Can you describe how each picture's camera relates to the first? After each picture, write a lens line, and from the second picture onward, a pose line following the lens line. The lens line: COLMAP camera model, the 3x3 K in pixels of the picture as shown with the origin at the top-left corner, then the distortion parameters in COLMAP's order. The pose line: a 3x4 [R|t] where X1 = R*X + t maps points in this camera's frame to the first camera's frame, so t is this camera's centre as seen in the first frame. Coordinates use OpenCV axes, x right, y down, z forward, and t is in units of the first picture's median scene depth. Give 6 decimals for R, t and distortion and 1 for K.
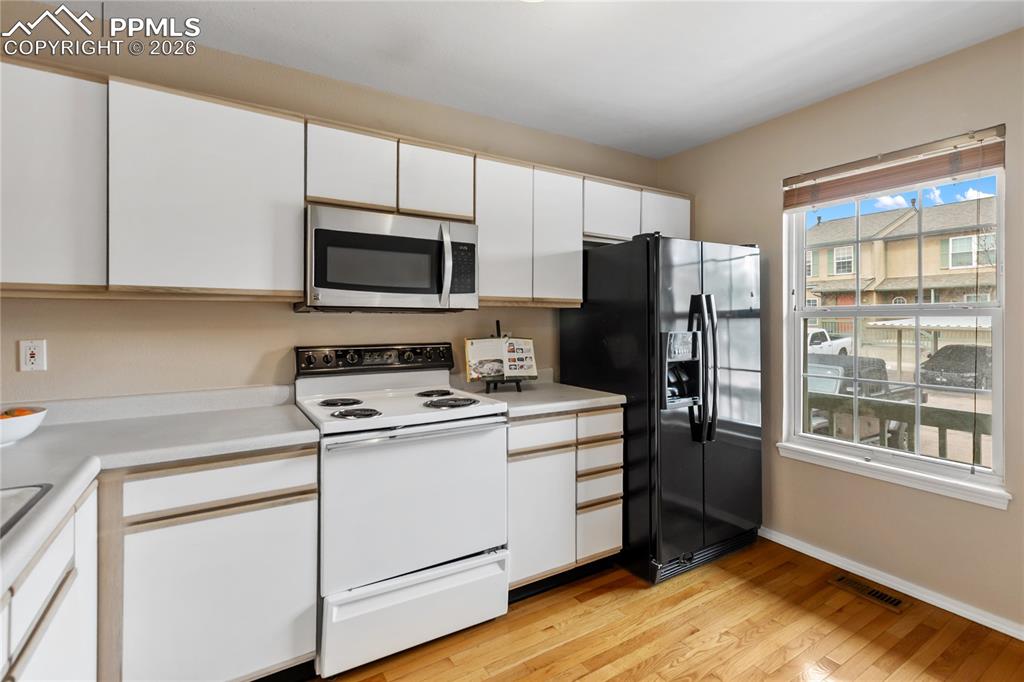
lens RADIAL K [[469.7, 0, 505.3], [0, 469.7, 322.6], [0, 0, 1]] dist [0.008247, 0.000081]
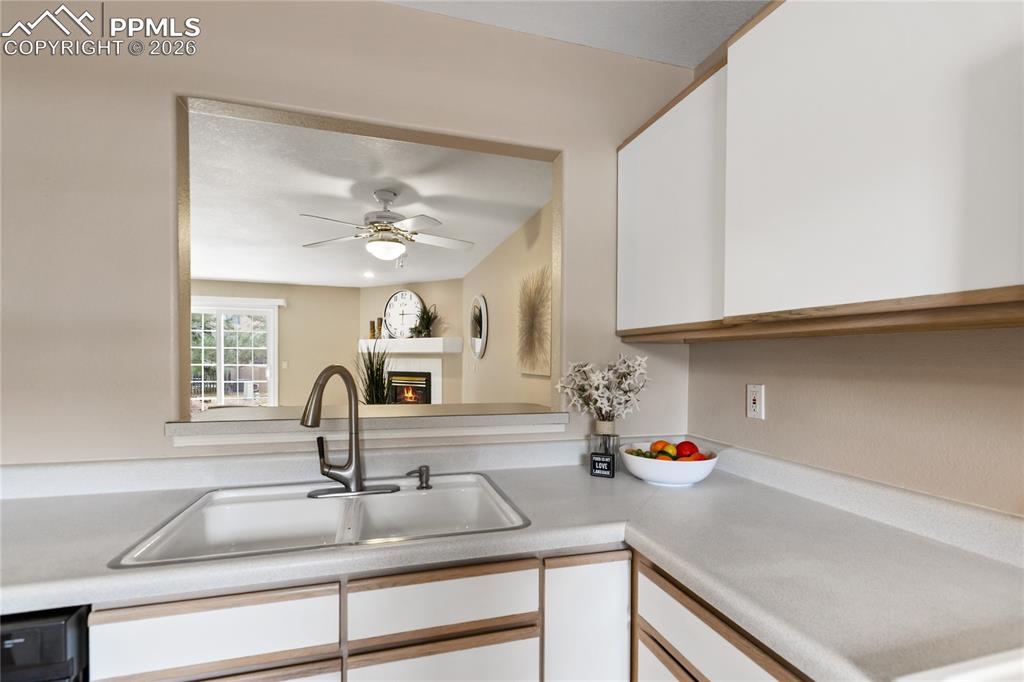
lens RADIAL K [[471.7, 0, 512.6], [0, 471.7, 364.8], [0, 0, 1]] dist [-0.000953, -0.000015]
pose [[-0.254553, 0.010093, -0.967006, -0.003577], [-0.016491, 0.999755, 0.014776, -0.005160], [0.966918, 0.019708, -0.254324, 0.595776]]
